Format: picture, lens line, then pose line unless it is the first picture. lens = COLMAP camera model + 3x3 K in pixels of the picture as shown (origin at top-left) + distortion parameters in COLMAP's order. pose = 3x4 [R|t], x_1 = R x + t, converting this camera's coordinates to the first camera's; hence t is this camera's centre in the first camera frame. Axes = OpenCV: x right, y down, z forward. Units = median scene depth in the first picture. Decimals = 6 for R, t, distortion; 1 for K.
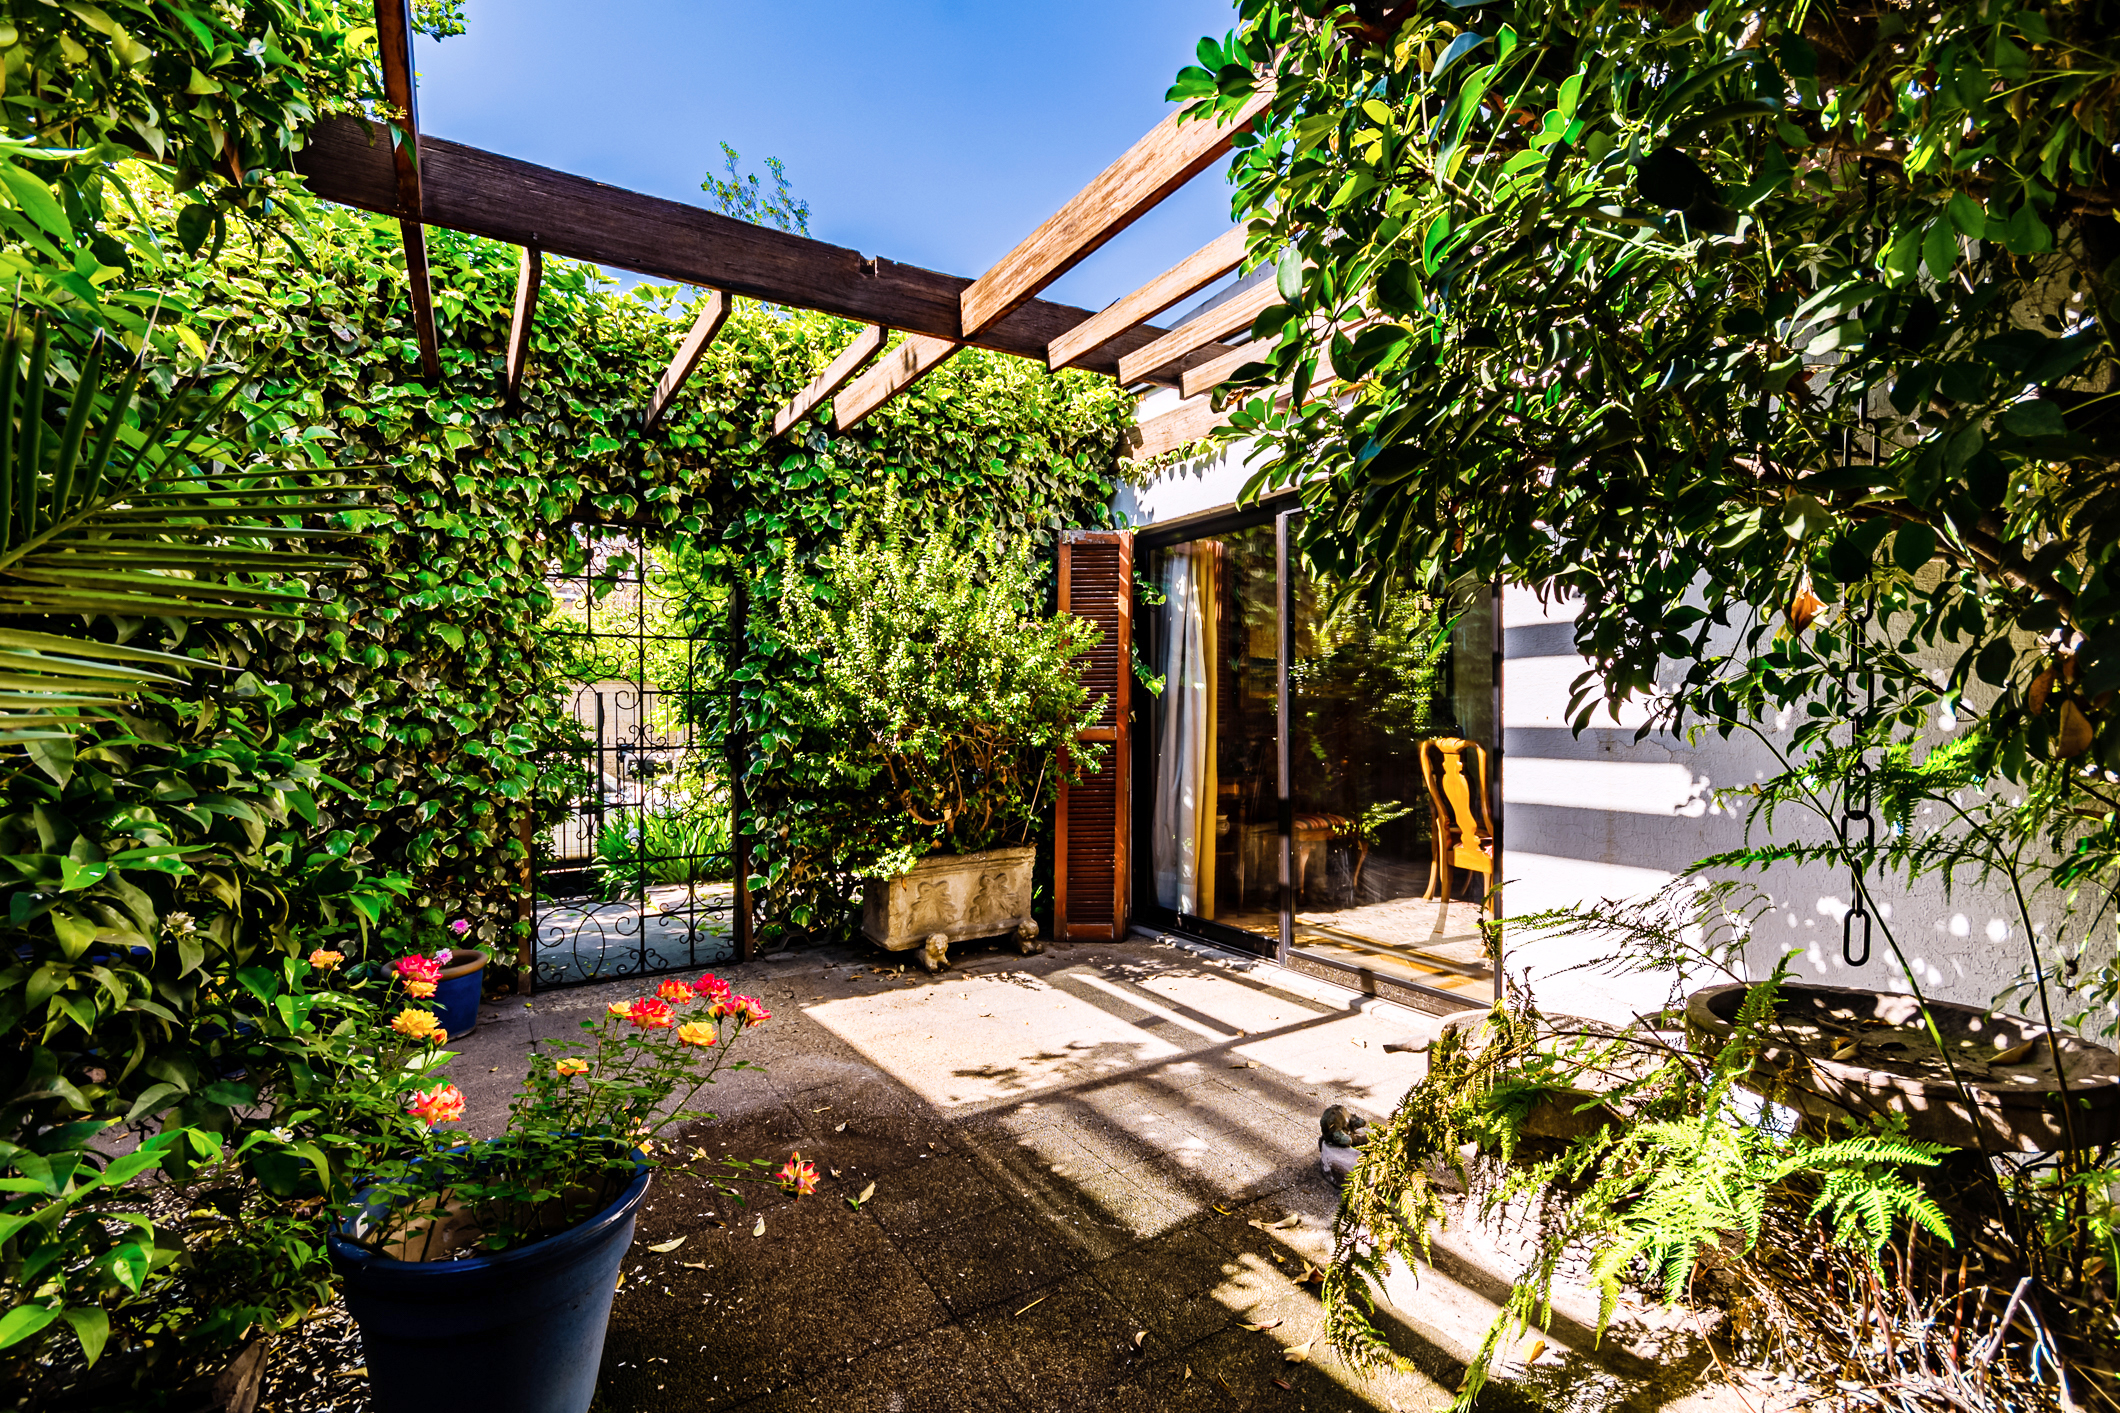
lens RADIAL K [[948.1, 0, 1072.9], [0, 948.1, 702.7], [0, 0, 1]] dist [0.012338, 0.000660]
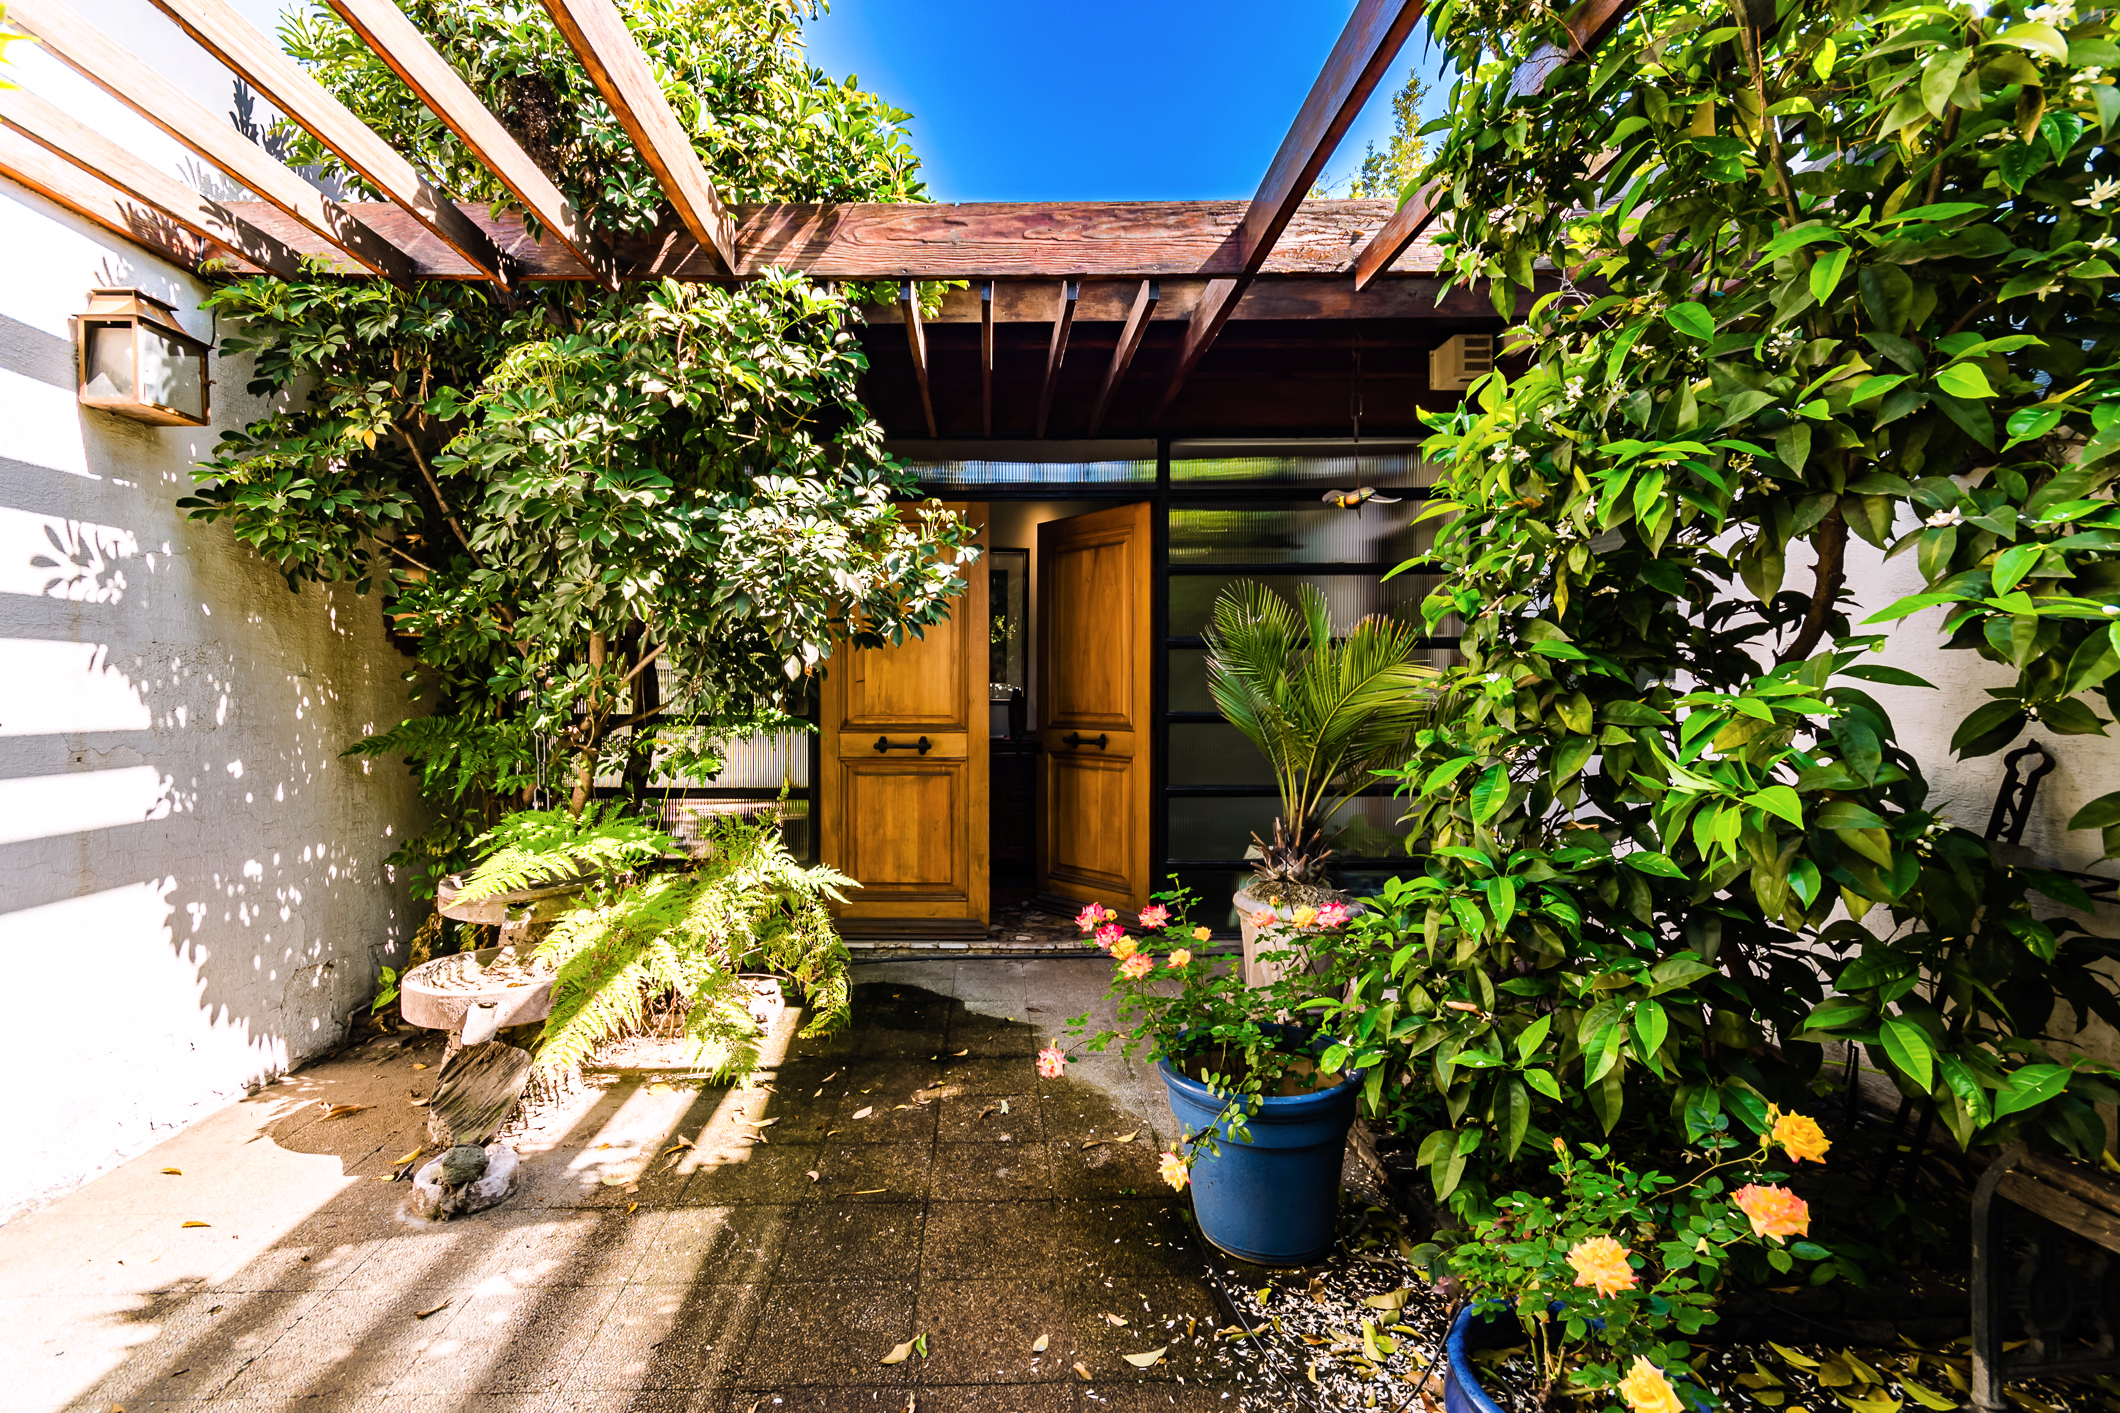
lens RADIAL K [[948.1, 0, 1062.4], [0, 948.1, 700.4], [0, 0, 1]] dist [0.012338, 0.000660]
pose [[-0.887442, 0.001539, 0.460917, -0.711760], [0.003216, 0.999991, 0.002853, 0.000288], [-0.460908, 0.004015, -0.887439, 1.691289]]
